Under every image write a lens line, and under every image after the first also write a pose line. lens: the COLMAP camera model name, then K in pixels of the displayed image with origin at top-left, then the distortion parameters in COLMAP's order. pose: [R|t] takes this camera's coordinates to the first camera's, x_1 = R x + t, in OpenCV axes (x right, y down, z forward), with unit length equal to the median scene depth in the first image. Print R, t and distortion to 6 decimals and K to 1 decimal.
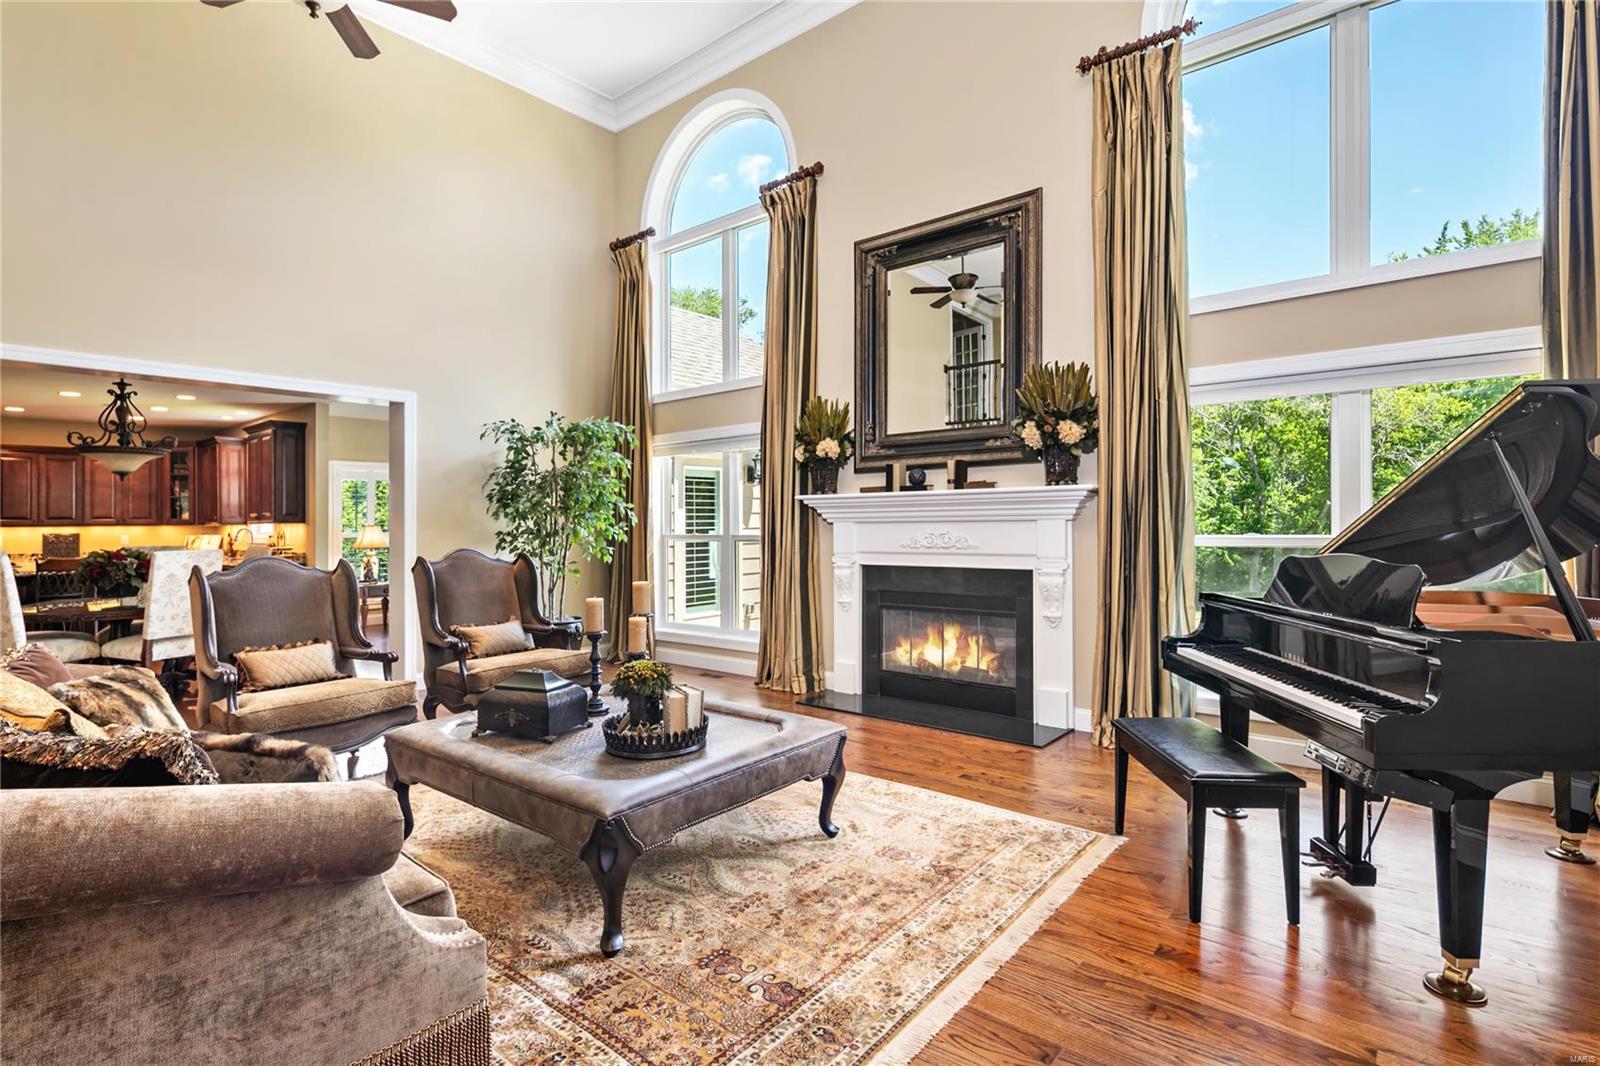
lens RADIAL K [[782.1, 0, 801.8], [0, 782.1, 526.9], [0, 0, 1]] dist [0.000733, -0.000666]
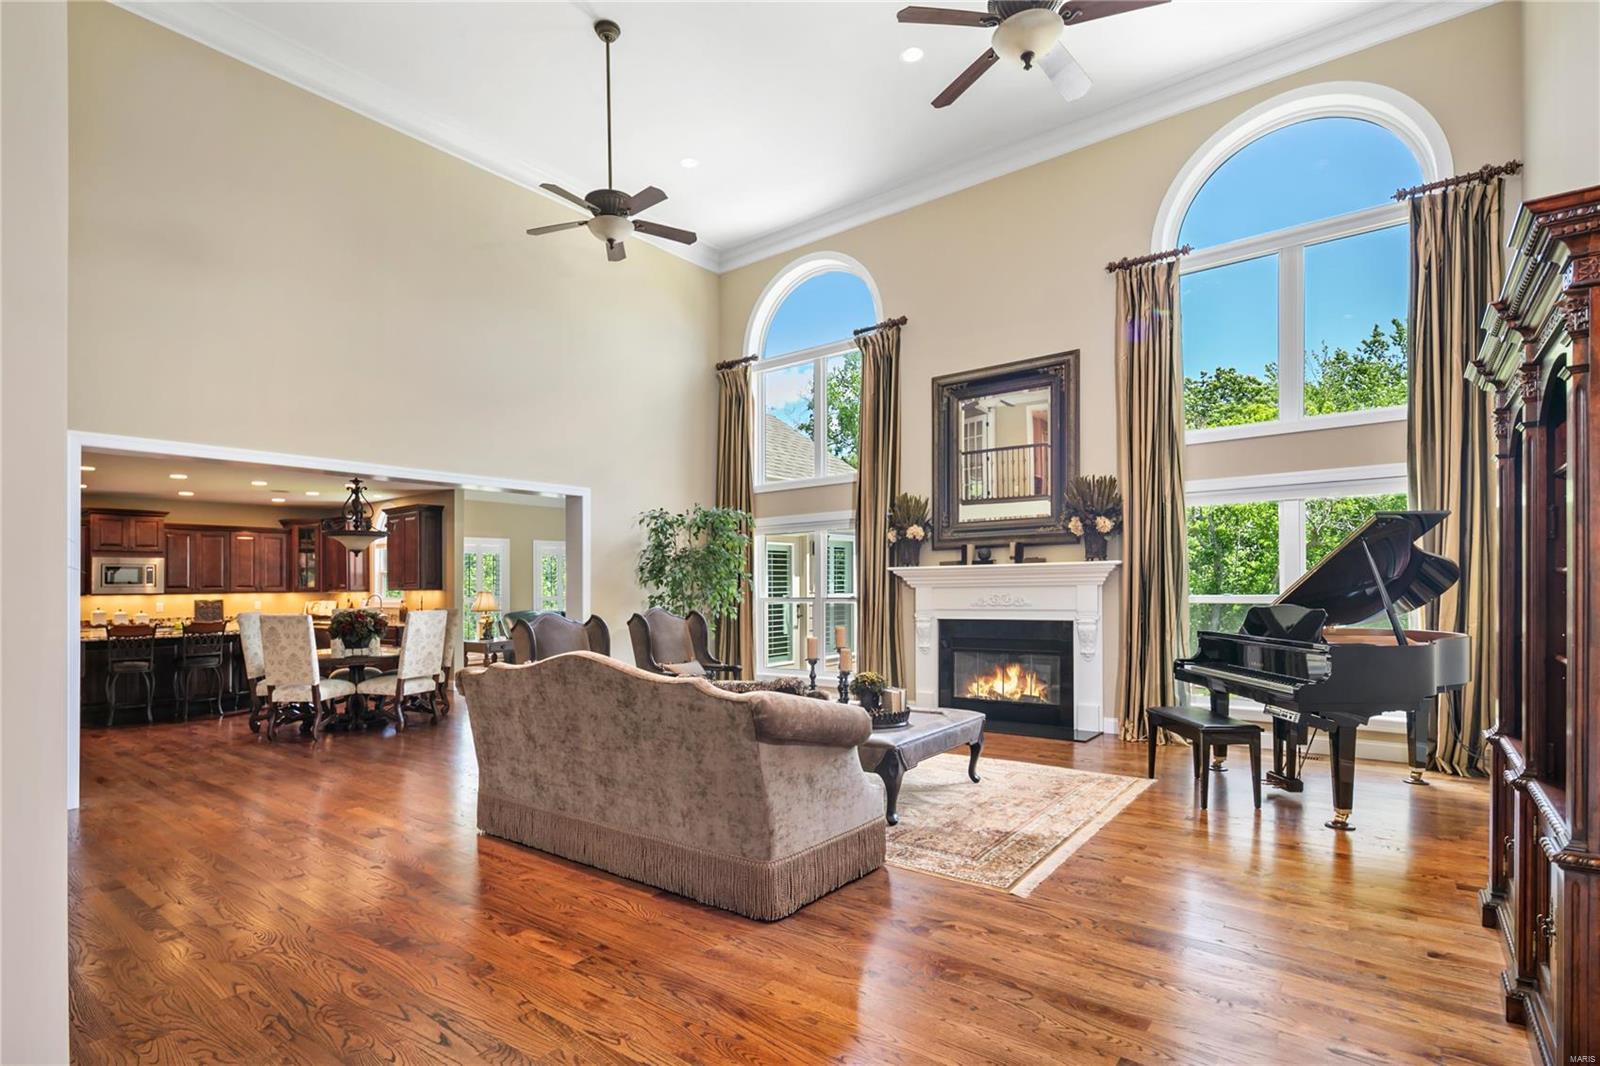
lens RADIAL K [[782.2, 0, 797.3], [0, 782.2, 595.9], [0, 0, 1]] dist [0.000909, 0.000062]
pose [[0.999256, -0.004157, 0.038331, -0.254269], [0.003980, 0.999981, 0.004703, 0.002010], [-0.038350, -0.004547, 0.999254, -0.387029]]
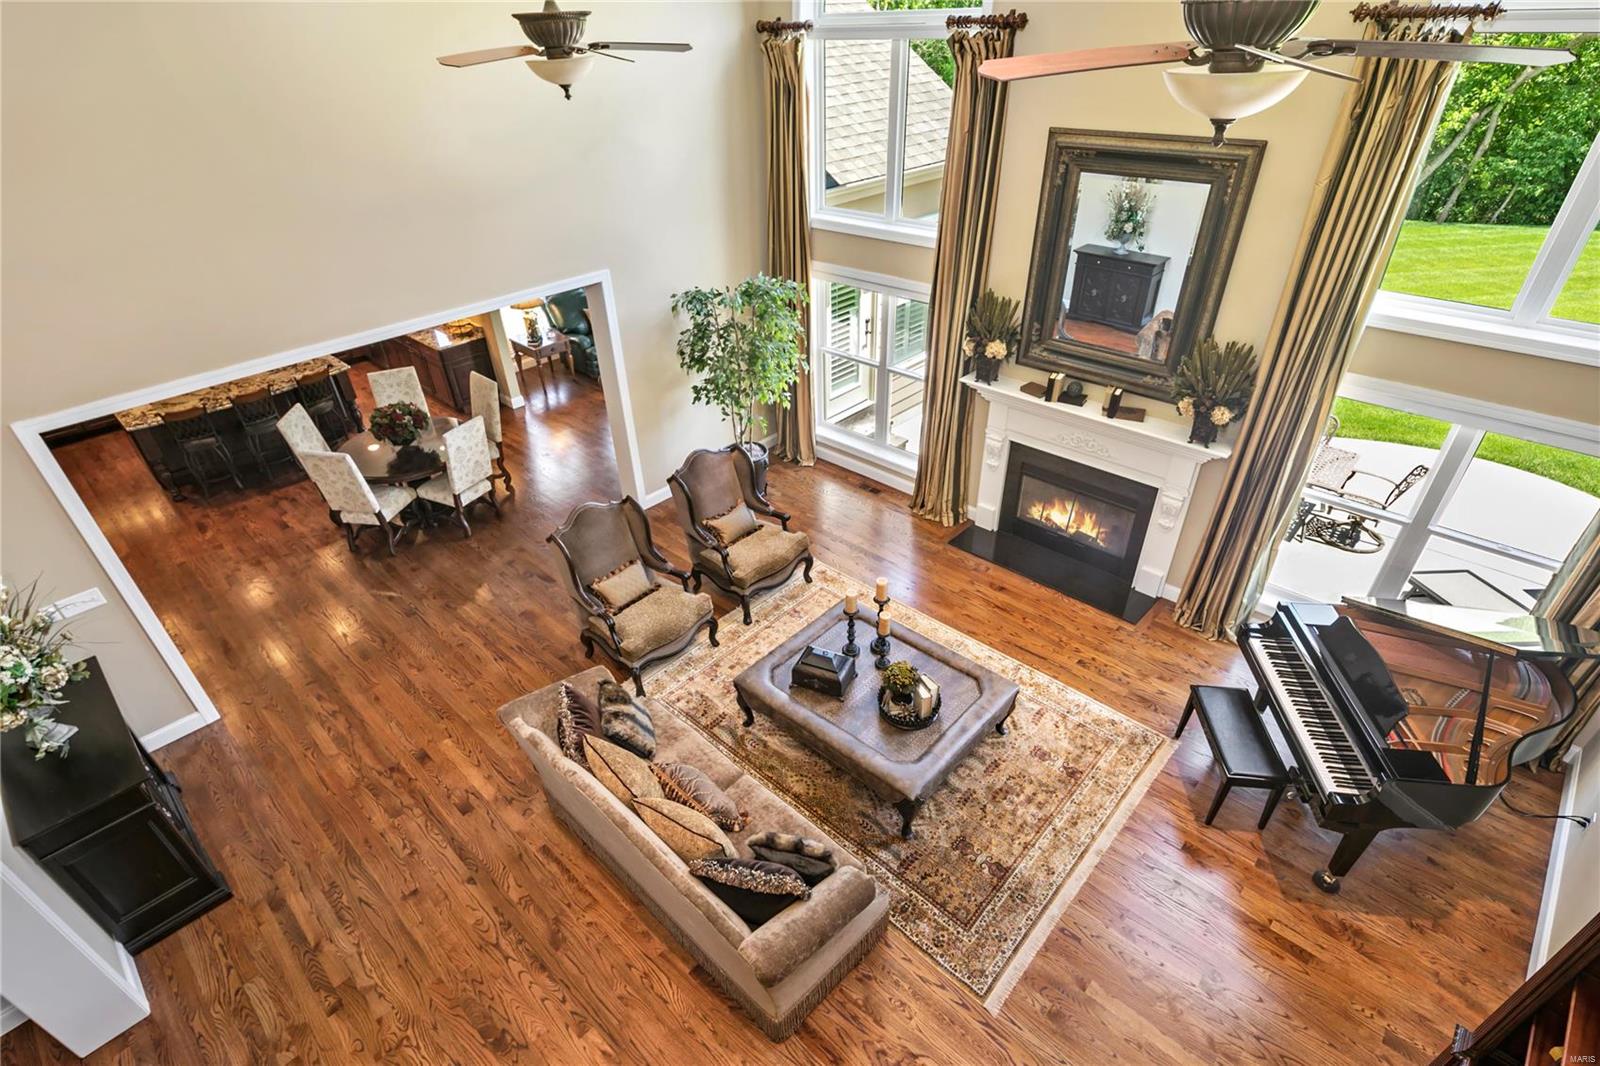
lens RADIAL K [[766.1, 0, 808.1], [0, 766.1, 583.9], [0, 0, 1]] dist [0.004118, -0.006714]
pose [[0.998022, 0.019700, -0.059702, -0.187503], [0.019310, 0.807670, 0.589319, -0.554281], [0.059829, -0.589306, 0.805692, -0.110434]]
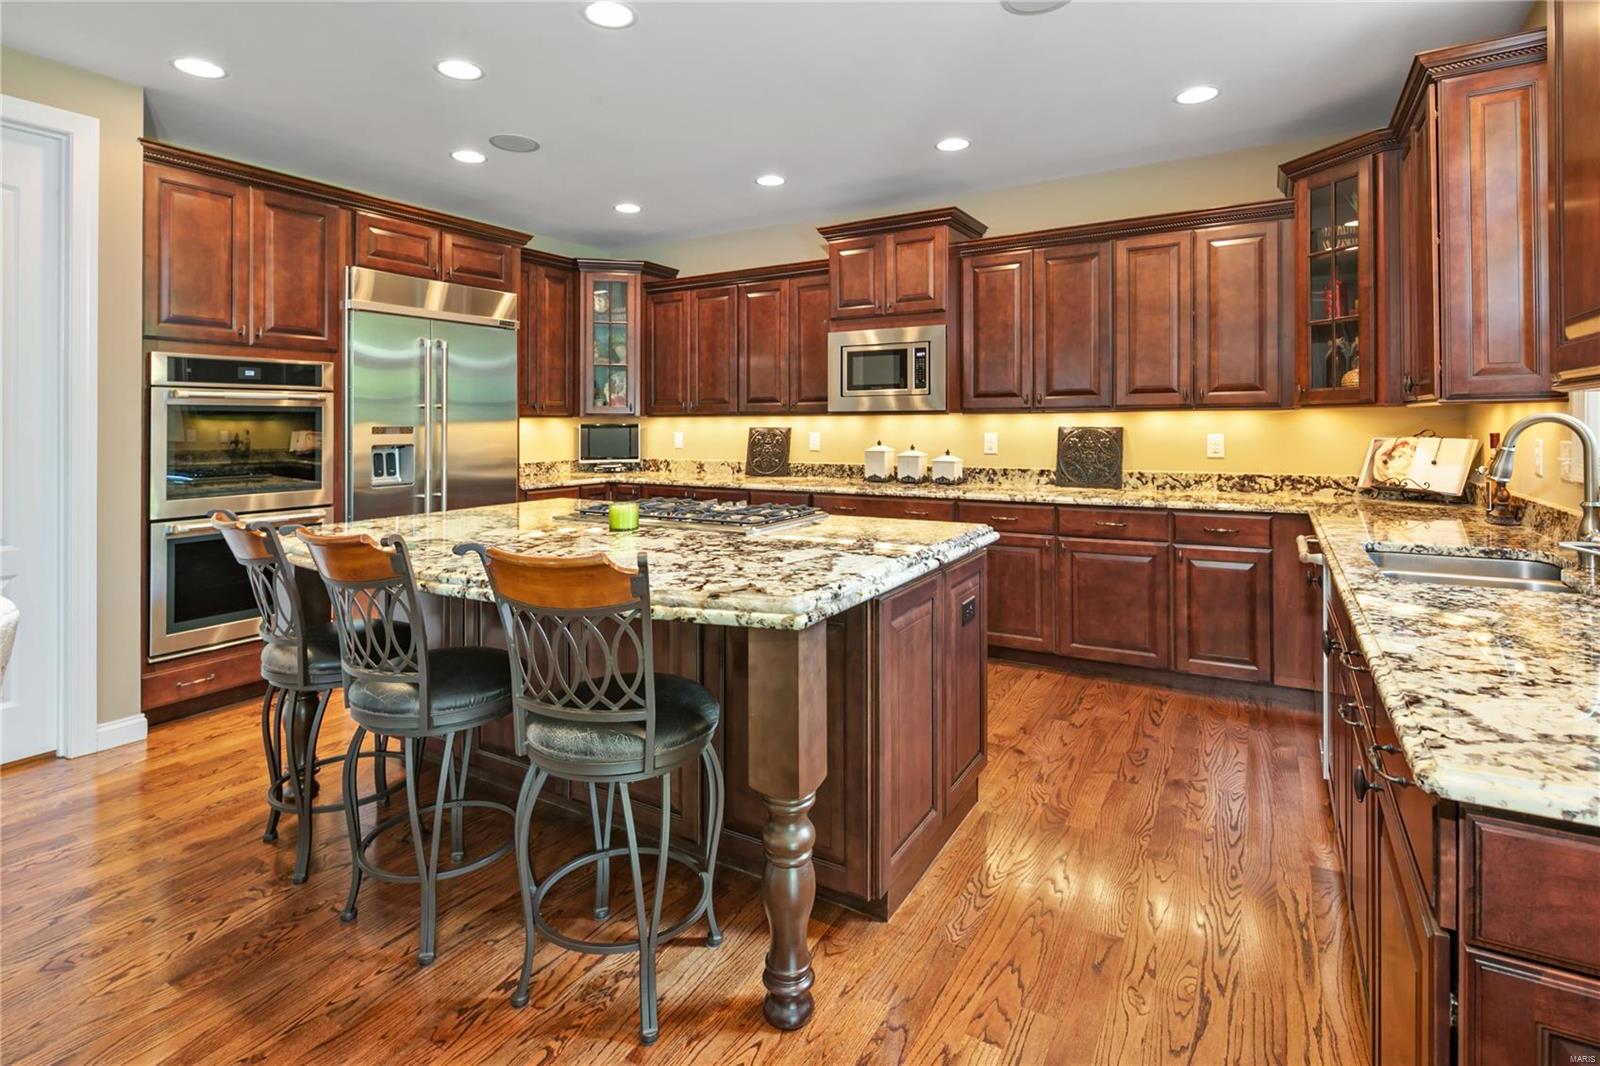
lens RADIAL K [[785.3, 0, 797.6], [0, 785.3, 564.3], [0, 0, 1]] dist [0.001177, -0.000055]
pose [[0.145541, 0.172653, -0.974171, -1.037685], [-0.000964, 0.984679, 0.174372, 0.013567], [0.989352, -0.024439, 0.143478, 1.564988]]
